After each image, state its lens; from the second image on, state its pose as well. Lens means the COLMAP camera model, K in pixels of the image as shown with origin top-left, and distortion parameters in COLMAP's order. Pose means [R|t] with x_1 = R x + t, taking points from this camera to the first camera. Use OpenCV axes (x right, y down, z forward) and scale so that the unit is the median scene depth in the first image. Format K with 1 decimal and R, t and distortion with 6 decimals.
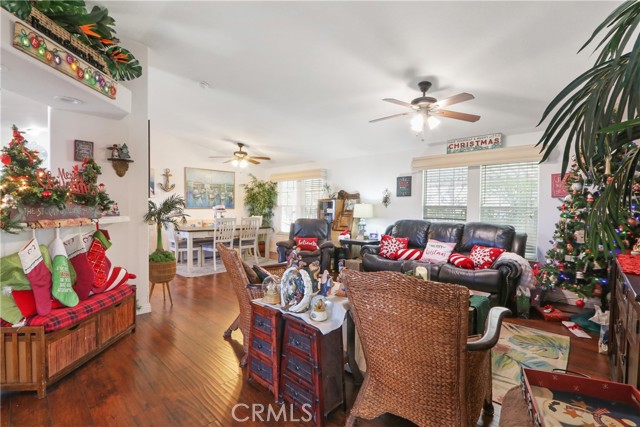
lens RADIAL K [[299.6, 0, 325.3], [0, 299.6, 213.5], [0, 0, 1]] dist [-0.012525, 0.000304]
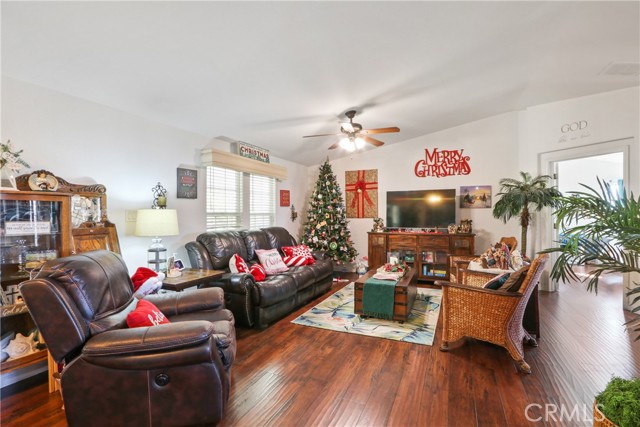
lens RADIAL K [[299.6, 0, 325.3], [0, 299.6, 213.5], [0, 0, 1]] dist [-0.012525, 0.000304]
pose [[-0.352143, -0.008523, 0.935907, -0.482982], [0.018420, 0.999702, 0.016035, -0.028618], [-0.935765, 0.022886, -0.351881, 0.965092]]
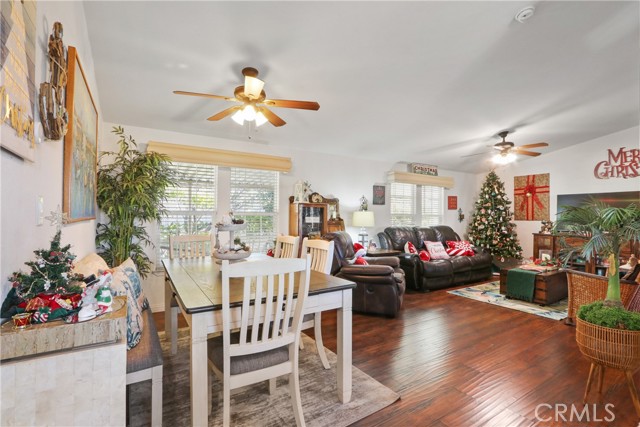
lens RADIAL K [[299.6, 0, 325.3], [0, 299.6, 213.5], [0, 0, 1]] dist [-0.012525, 0.000304]
pose [[0.231580, -0.001316, 0.972815, -0.815464], [0.012354, 0.999922, -0.001588, -0.026633], [-0.972737, 0.012386, 0.231579, 0.958603]]
